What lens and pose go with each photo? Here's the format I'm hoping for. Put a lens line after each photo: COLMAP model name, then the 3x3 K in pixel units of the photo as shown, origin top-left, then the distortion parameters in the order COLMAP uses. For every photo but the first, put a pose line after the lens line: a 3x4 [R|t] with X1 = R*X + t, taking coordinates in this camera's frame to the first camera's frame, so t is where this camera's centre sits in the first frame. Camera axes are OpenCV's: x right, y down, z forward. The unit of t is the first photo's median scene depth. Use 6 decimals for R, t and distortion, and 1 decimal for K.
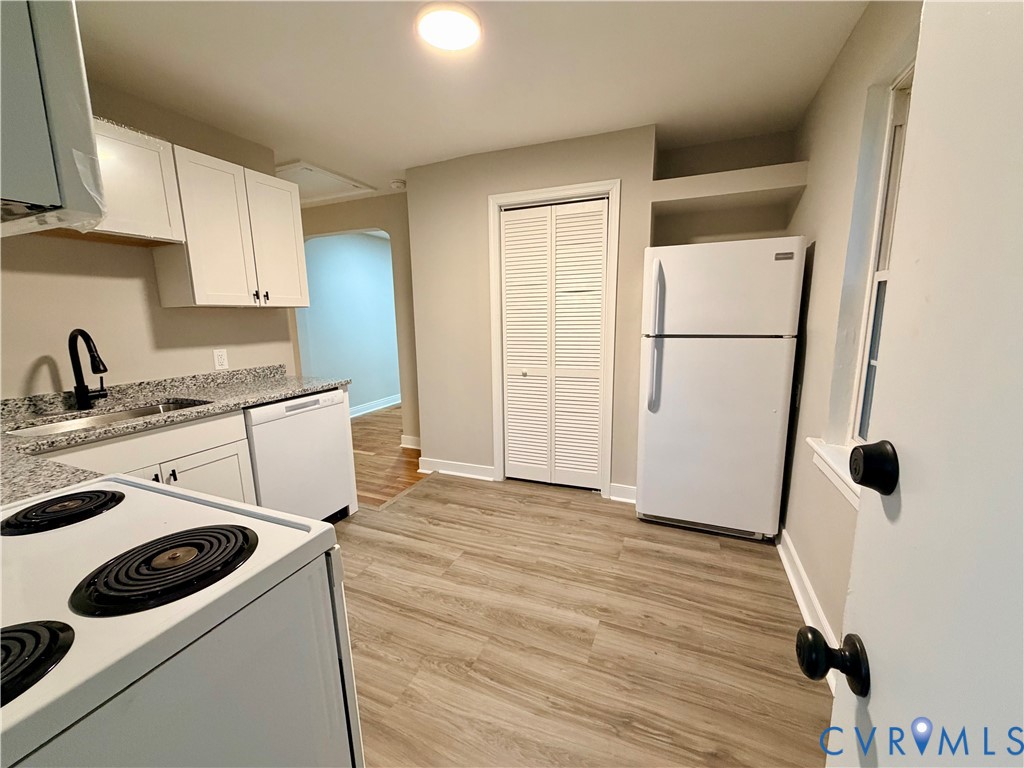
lens RADIAL K [[406.5, 0, 508.8], [0, 406.5, 384.7], [0, 0, 1]] dist [-0.000337, -0.000447]
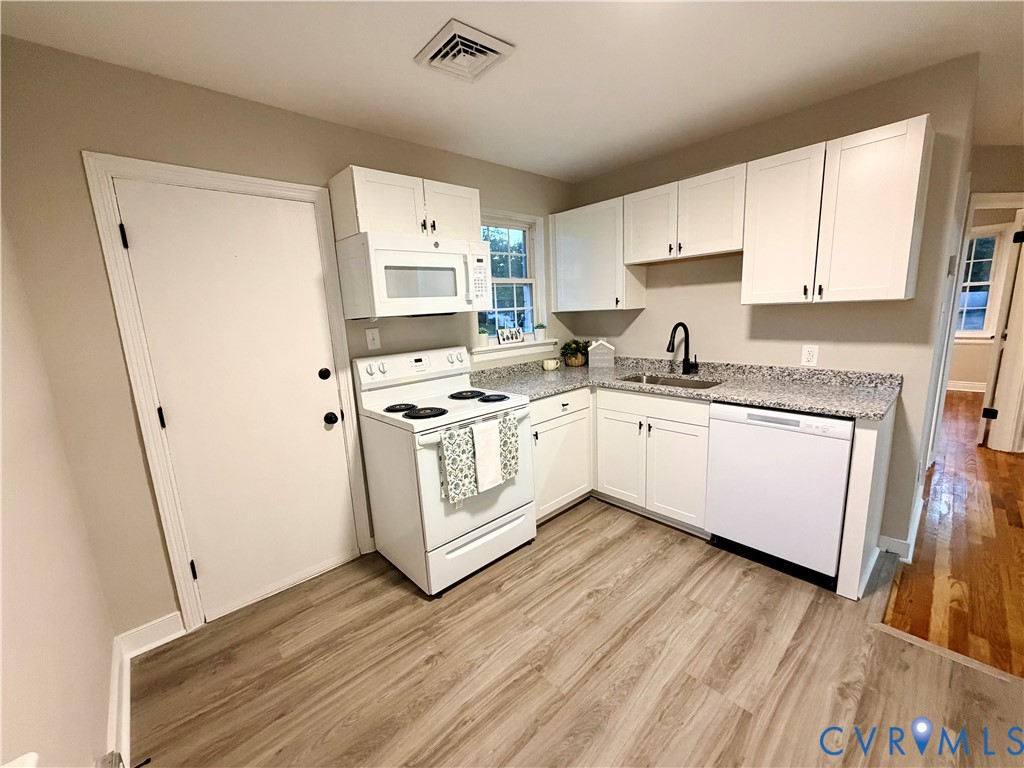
lens RADIAL K [[406.5, 0, 508.8], [0, 406.5, 384.7], [0, 0, 1]] dist [-0.000337, -0.000447]
pose [[-0.413219, 0.204658, -0.887336, 0.562628], [-0.097704, 0.958829, 0.266646, -0.229096], [0.905375, 0.196880, -0.376211, 0.919159]]
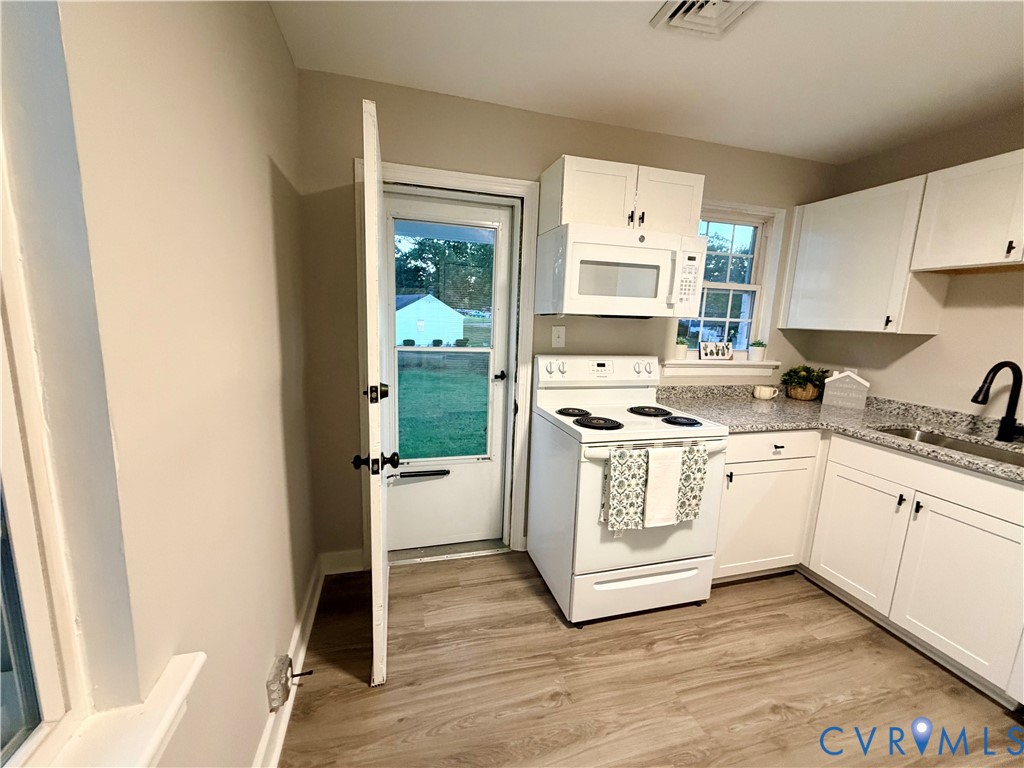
lens RADIAL K [[406.5, 0, 508.8], [0, 406.5, 384.7], [0, 0, 1]] dist [-0.000337, -0.000447]
pose [[-0.780903, 0.095951, -0.617239, 0.476226], [-0.125752, 0.943753, 0.305804, -0.207529], [0.611863, 0.316422, -0.724914, 0.876623]]
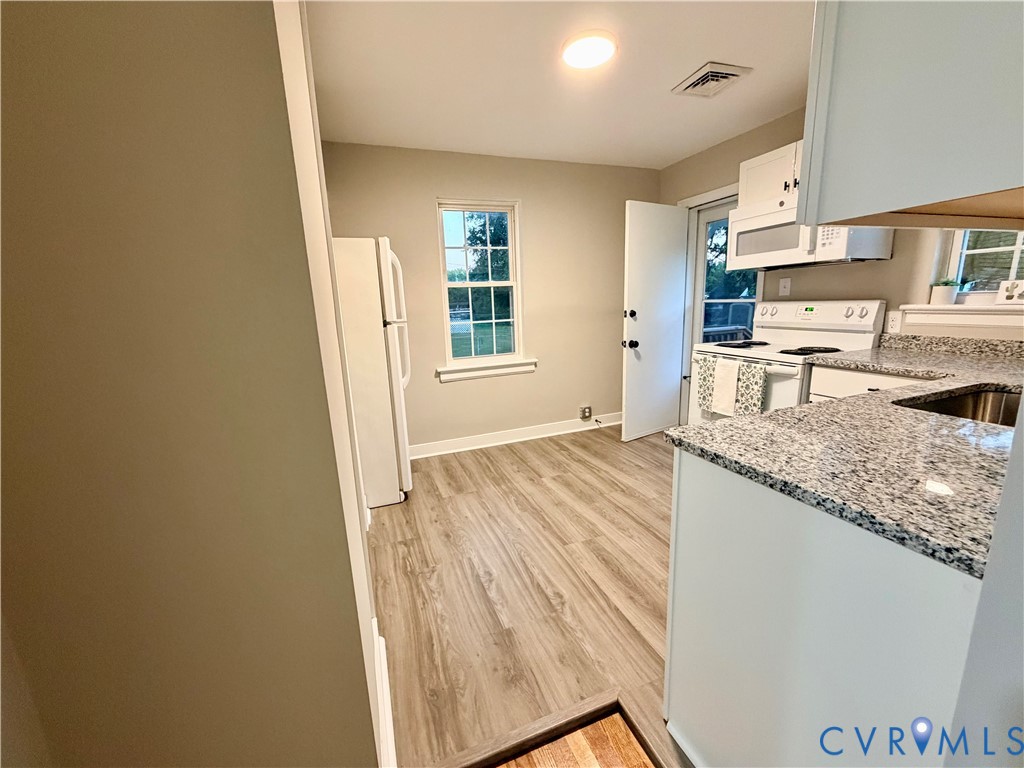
lens RADIAL K [[406.5, 0, 508.8], [0, 406.5, 384.7], [0, 0, 1]] dist [-0.000337, -0.000447]
pose [[-0.692416, -0.099731, 0.714573, -0.751114], [0.174103, 0.938037, 0.299624, -0.277323], [-0.700177, 0.331874, -0.632148, 1.793054]]
